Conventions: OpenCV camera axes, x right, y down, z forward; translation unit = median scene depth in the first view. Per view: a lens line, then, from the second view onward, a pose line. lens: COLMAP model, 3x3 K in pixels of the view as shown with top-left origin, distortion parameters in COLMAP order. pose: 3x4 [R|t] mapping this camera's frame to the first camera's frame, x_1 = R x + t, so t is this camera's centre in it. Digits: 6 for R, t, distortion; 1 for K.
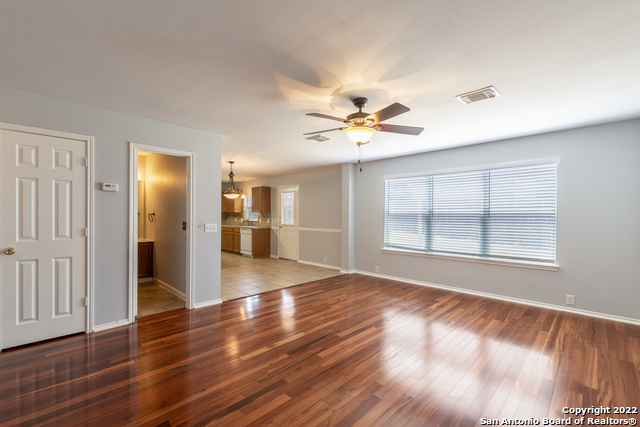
lens RADIAL K [[279.0, 0, 317.6], [0, 279.0, 214.3], [0, 0, 1]] dist [0.002783, 0.000023]
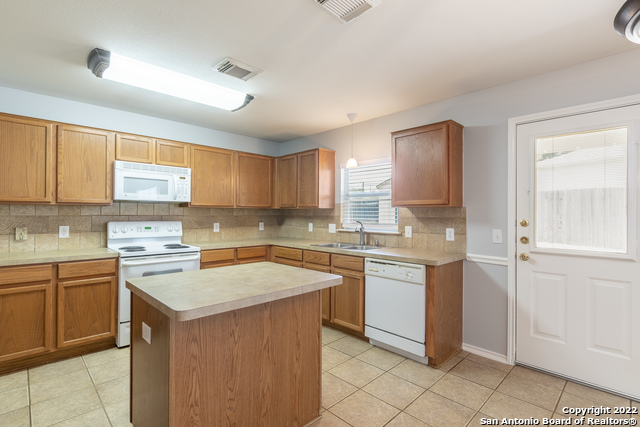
lens RADIAL K [[308.1, 0, 320.8], [0, 308.1, 213.7], [0, 0, 1]] dist [-0.001475, -0.000822]
pose [[0.999979, 0.001516, -0.006286, -0.313098], [-0.001512, 0.999999, 0.000661, 0.000142], [0.006287, -0.000652, 0.999980, 0.630757]]
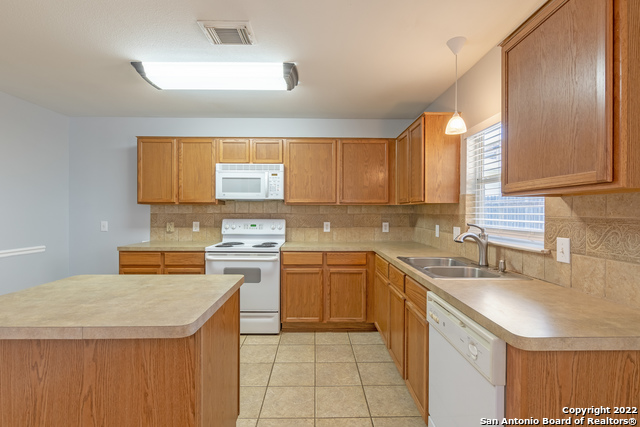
lens RADIAL K [[308.1, 0, 319.0], [0, 308.1, 214.2], [0, 0, 1]] dist [-0.001475, -0.000822]
pose [[0.719496, 0.004825, -0.694479, -0.186734], [0.000220, 0.999974, 0.007176, 0.001071], [0.694496, -0.005316, 0.719477, 0.789933]]
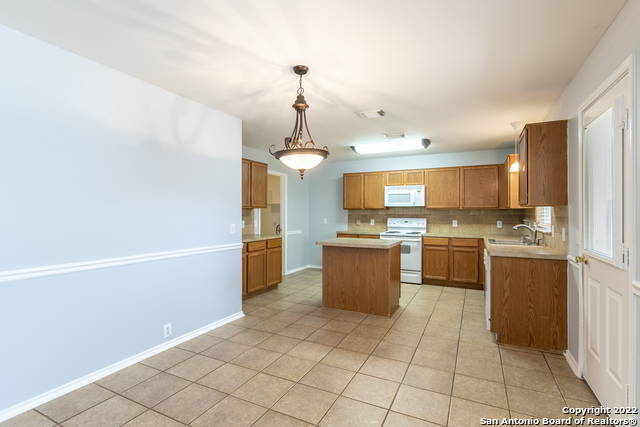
lens RADIAL K [[308.1, 0, 318.6], [0, 308.1, 211.8], [0, 0, 1]] dist [-0.001475, -0.000822]
pose [[0.311732, -0.006323, -0.950149, 0.057001], [0.000034, 0.999978, -0.006644, 0.001246], [0.950170, 0.002039, 0.311725, 0.625052]]
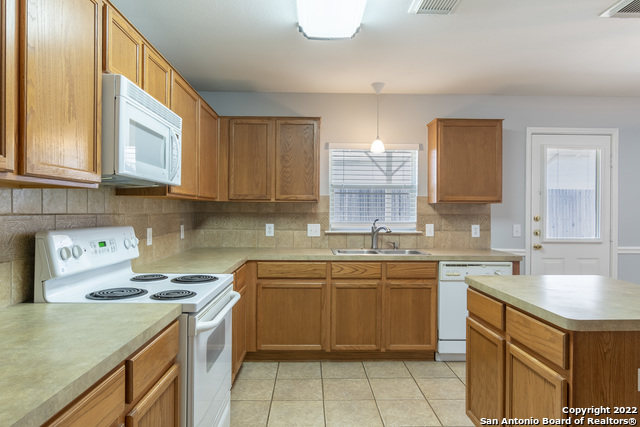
lens RADIAL K [[408.2, 0, 321.3], [0, 408.2, 210.3], [0, 0, 1]] dist [0.000603, -0.000702]
pose [[0.684132, 0.001016, 0.729358, -0.620165], [-0.003873, 0.999990, 0.002240, -0.000129], [-0.729348, -0.004357, 0.684129, 0.787446]]
